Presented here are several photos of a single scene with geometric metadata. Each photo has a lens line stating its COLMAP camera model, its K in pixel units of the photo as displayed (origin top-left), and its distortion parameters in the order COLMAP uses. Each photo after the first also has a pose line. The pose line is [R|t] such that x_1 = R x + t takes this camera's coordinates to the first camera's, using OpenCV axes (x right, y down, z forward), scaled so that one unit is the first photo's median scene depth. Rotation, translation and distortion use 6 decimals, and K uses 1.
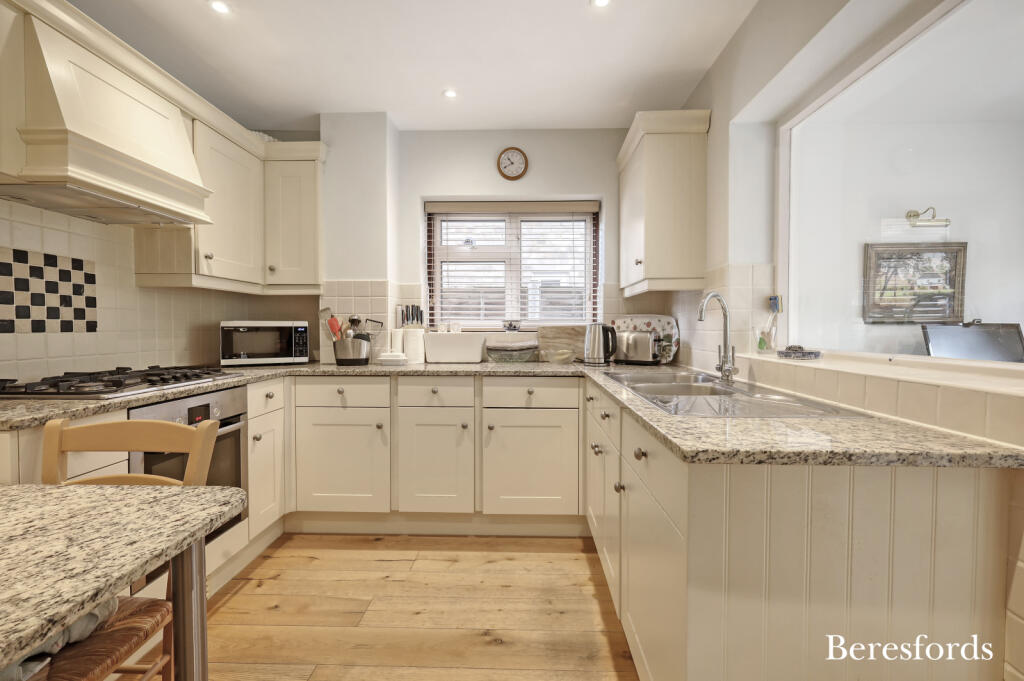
lens RADIAL K [[446.0, 0, 513.9], [0, 446.0, 342.7], [0, 0, 1]] dist [0.001212, 0.000743]
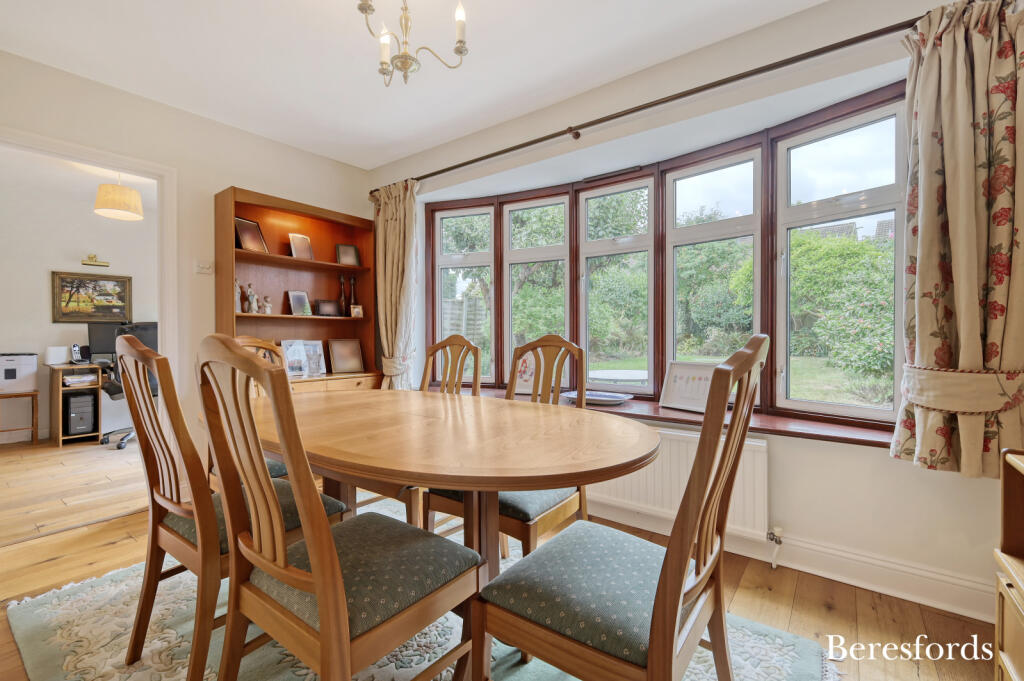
lens RADIAL K [[446.0, 0, 512.0], [0, 446.0, 338.1], [0, 0, 1]] dist [0.001212, 0.000743]
pose [[0.579229, -0.010572, 0.815096, 0.456332], [0.021607, 0.999764, -0.002388, 0.051310], [-0.814878, 0.018995, 0.579321, -1.237615]]
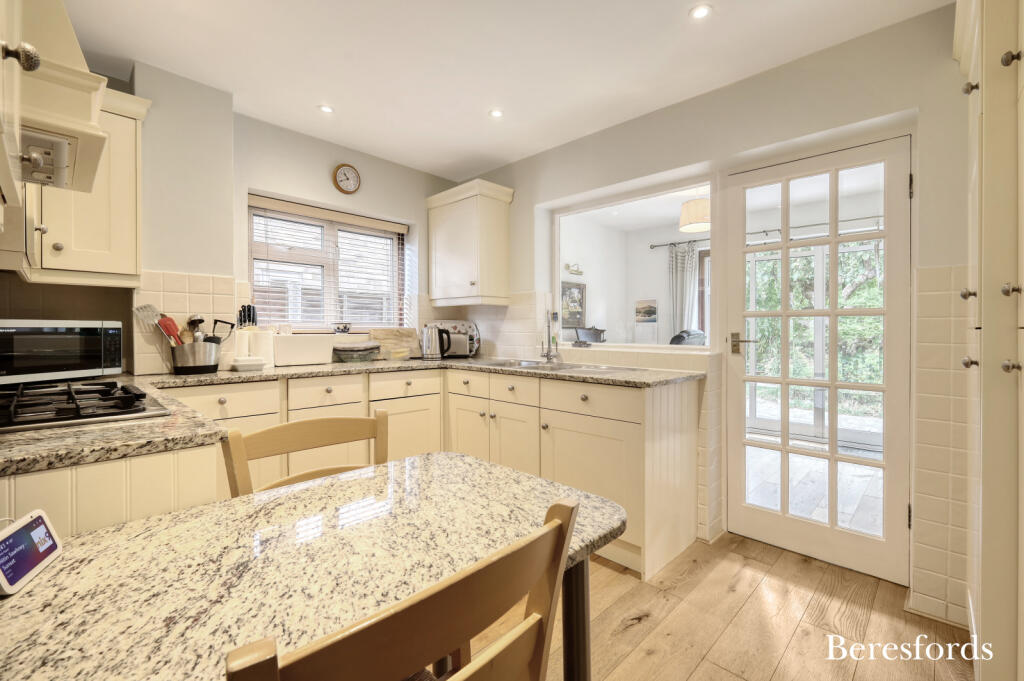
lens RADIAL K [[446.0, 0, 513.2], [0, 446.0, 336.0], [0, 0, 1]] dist [0.001212, 0.000743]
pose [[0.680709, -0.007543, 0.732515, -0.546396], [0.021022, 0.999736, -0.009241, -0.000901], [-0.732252, 0.021689, 0.680688, -0.029693]]
